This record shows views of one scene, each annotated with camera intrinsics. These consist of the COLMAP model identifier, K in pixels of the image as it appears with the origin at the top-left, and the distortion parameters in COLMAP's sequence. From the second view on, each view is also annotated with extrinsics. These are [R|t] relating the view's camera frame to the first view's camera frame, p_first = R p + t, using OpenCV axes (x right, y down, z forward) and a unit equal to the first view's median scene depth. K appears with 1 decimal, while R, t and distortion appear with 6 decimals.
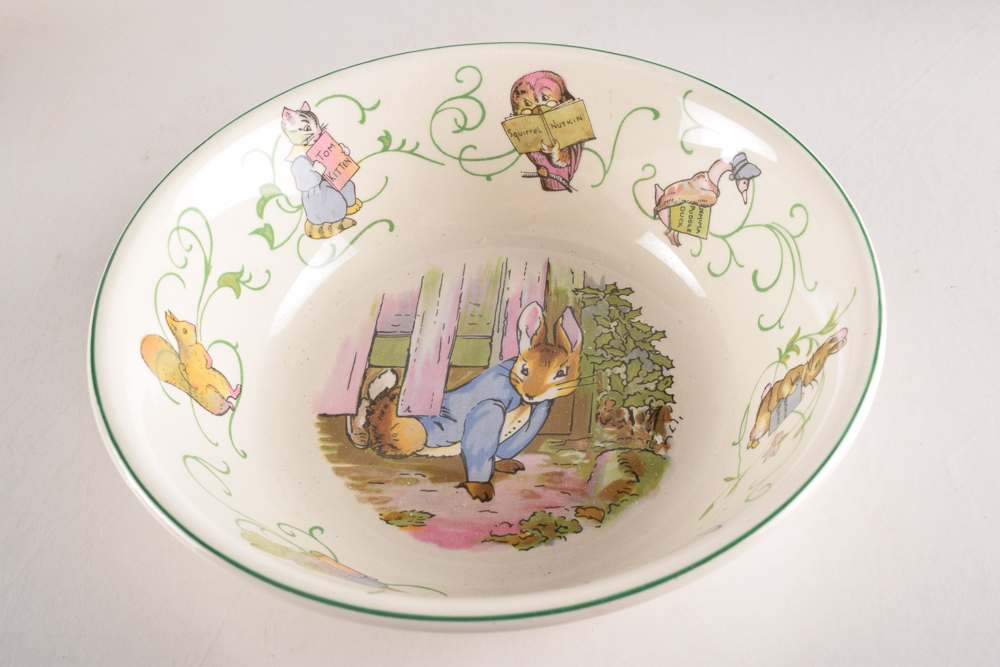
lens RADIAL K [[1272.0, 0, 500.0], [0, 1272.0, 333.5], [0, 0, 1]] dist [-0.010901, -0.014358]
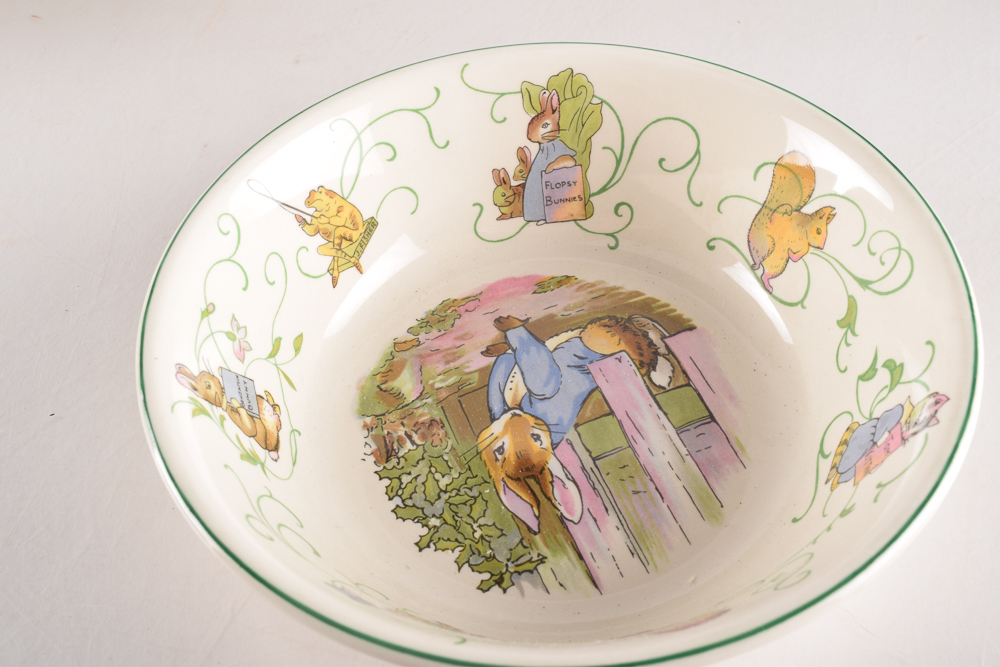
lens RADIAL K [[1272.0, 0, 500.0], [0, 1272.0, 333.5], [0, 0, 1]] dist [-0.010901, -0.014358]
pose [[-0.887966, 0.399180, -0.228413, 0.225311], [-0.255505, -0.015220, 0.966688, -0.861493], [0.382406, 0.916746, 0.115508, 0.816194]]
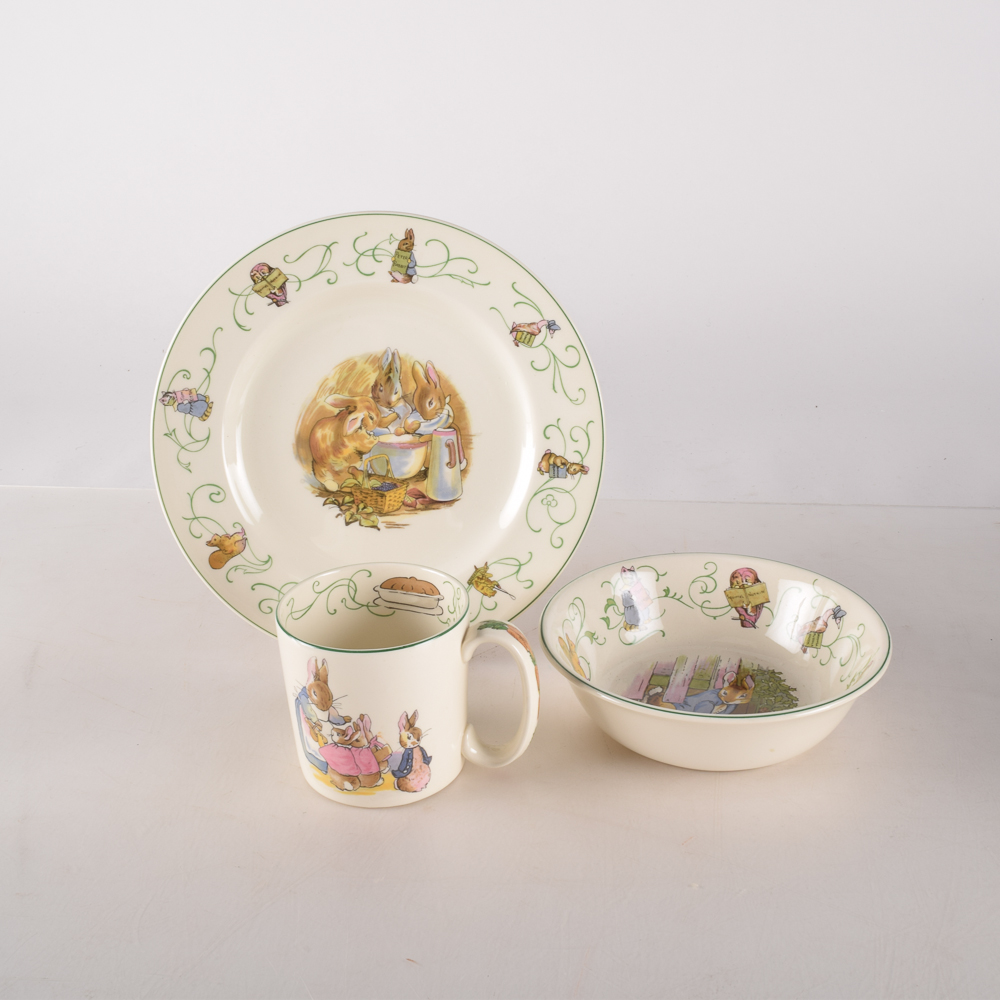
lens RADIAL K [[1292.4, 0, 500.0], [0, 1292.4, 500.0], [0, 0, 1]] dist [-0.080301, -0.014420]
pose [[0.980008, 0.104478, -0.169319, -0.017968], [-0.165041, 0.902171, -0.398559, 0.640403], [0.111114, 0.418535, 0.901378, -1.054855]]
